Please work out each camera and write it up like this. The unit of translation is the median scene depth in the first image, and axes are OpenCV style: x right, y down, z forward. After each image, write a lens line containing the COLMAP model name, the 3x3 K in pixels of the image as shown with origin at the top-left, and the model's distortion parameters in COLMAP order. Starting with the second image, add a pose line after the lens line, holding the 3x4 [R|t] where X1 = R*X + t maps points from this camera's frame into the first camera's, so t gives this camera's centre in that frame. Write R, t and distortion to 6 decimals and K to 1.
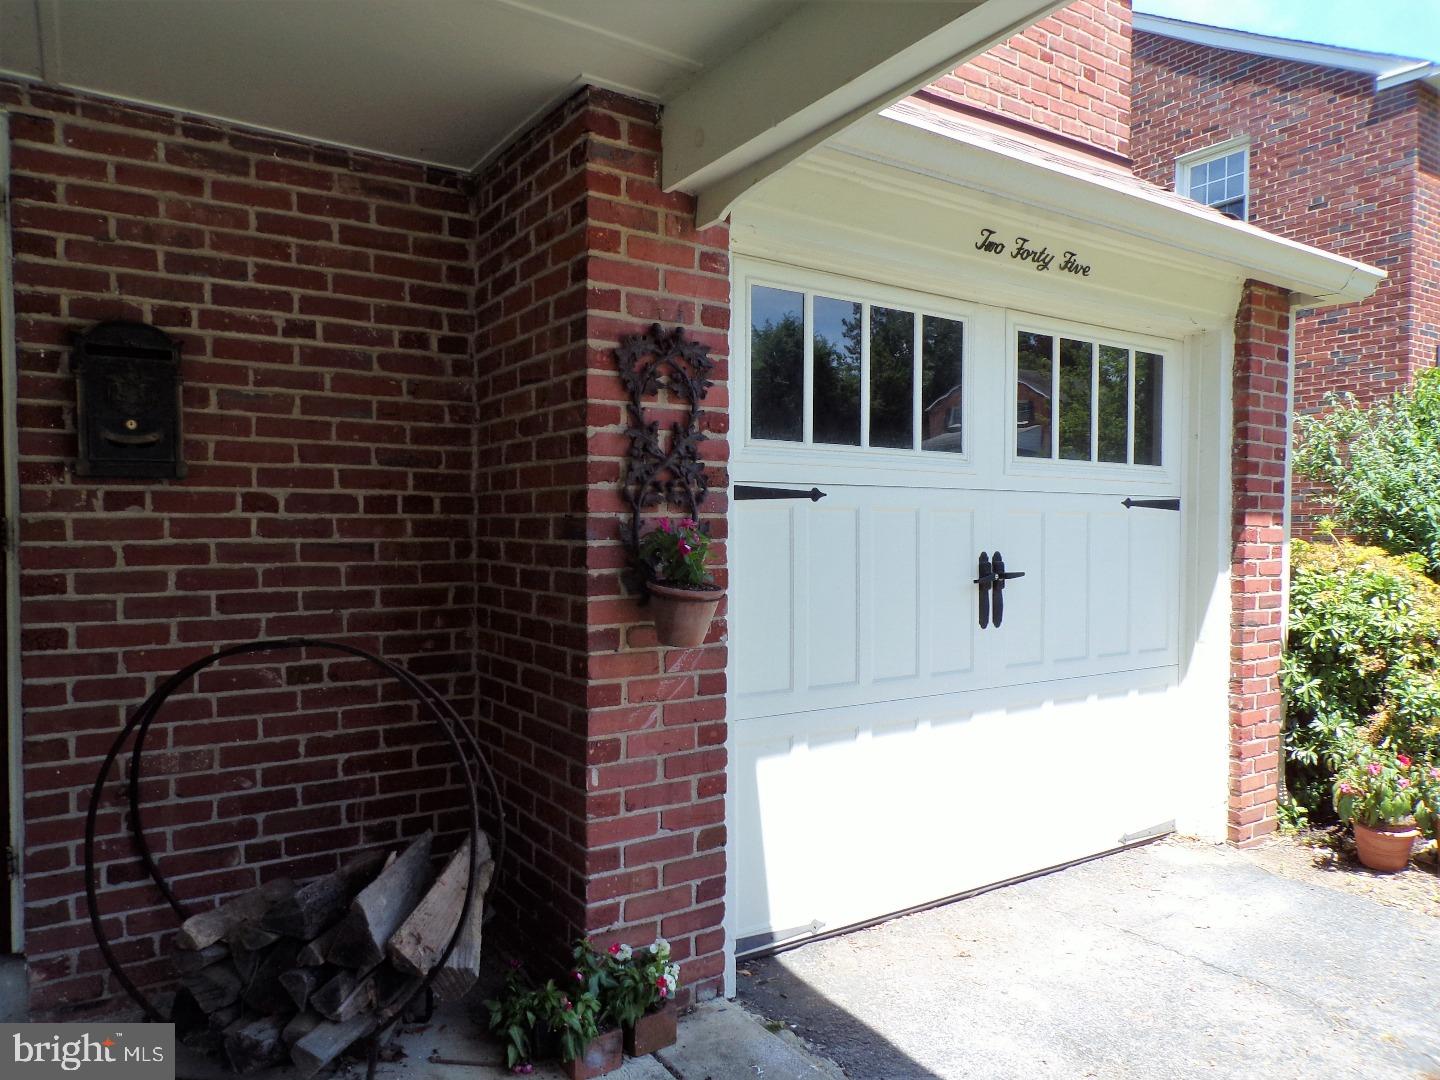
lens RADIAL K [[980.5, 0, 718.4], [0, 980.5, 550.4], [0, 0, 1]] dist [-0.009246, 0.030113]
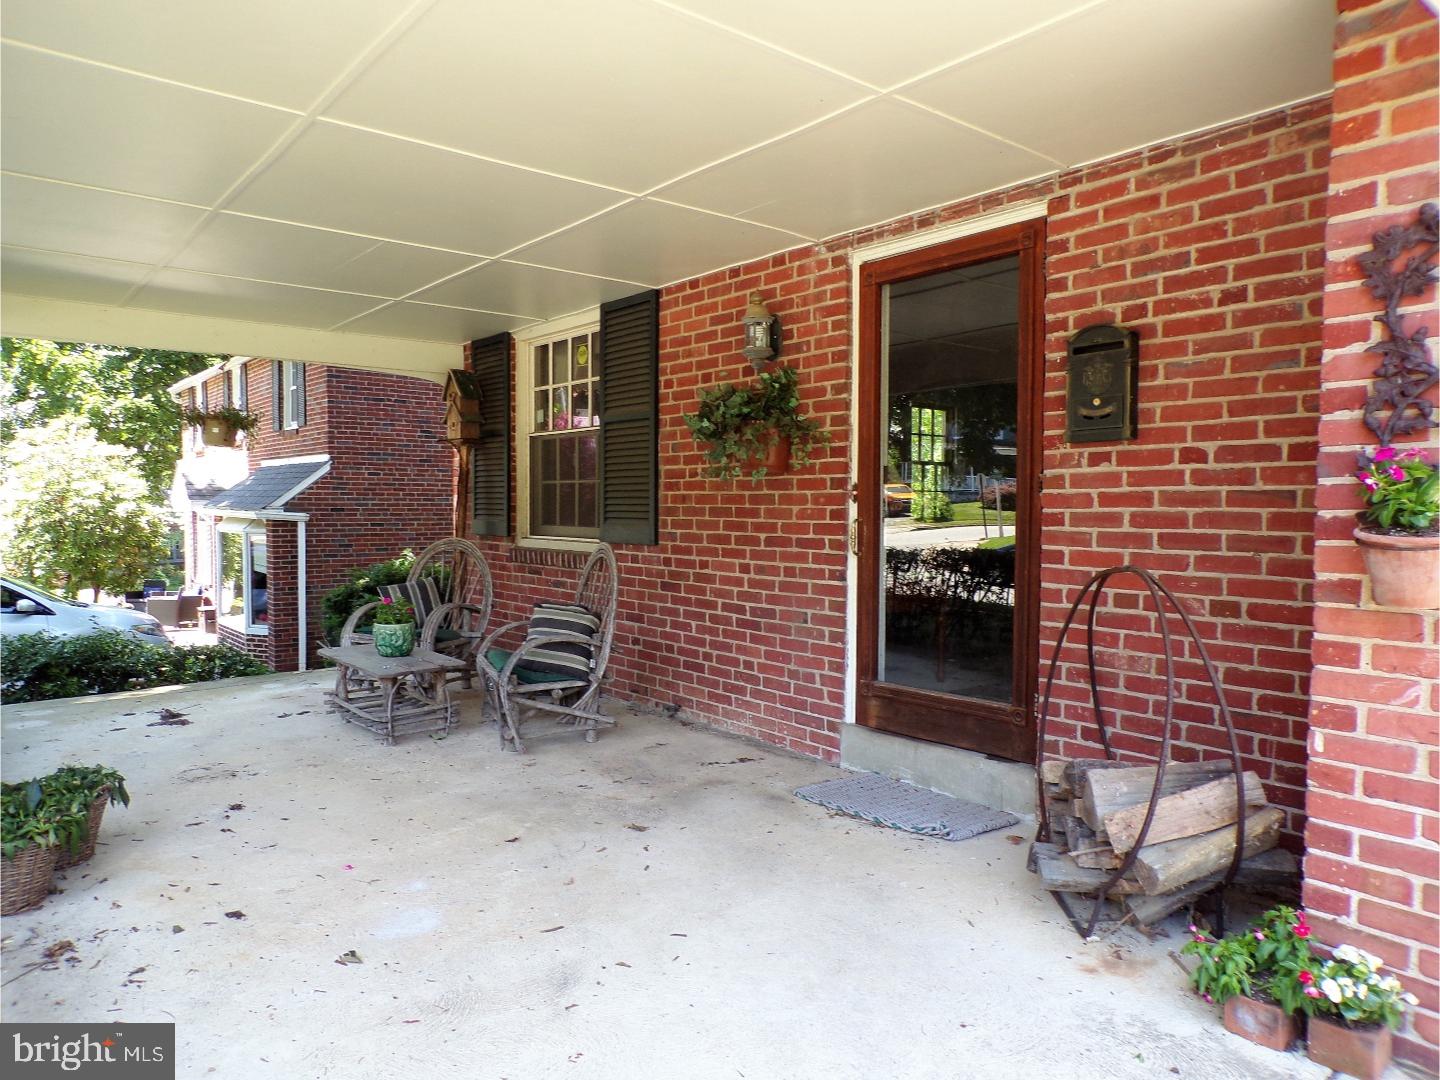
lens RADIAL K [[980.5, 0, 718.4], [0, 980.5, 550.4], [0, 0, 1]] dist [-0.009246, 0.030113]
pose [[0.107804, 0.044960, -0.993155, 0.654134], [-0.026474, 0.998752, 0.042340, 0.030348], [0.993820, 0.021729, 0.108860, 0.326879]]
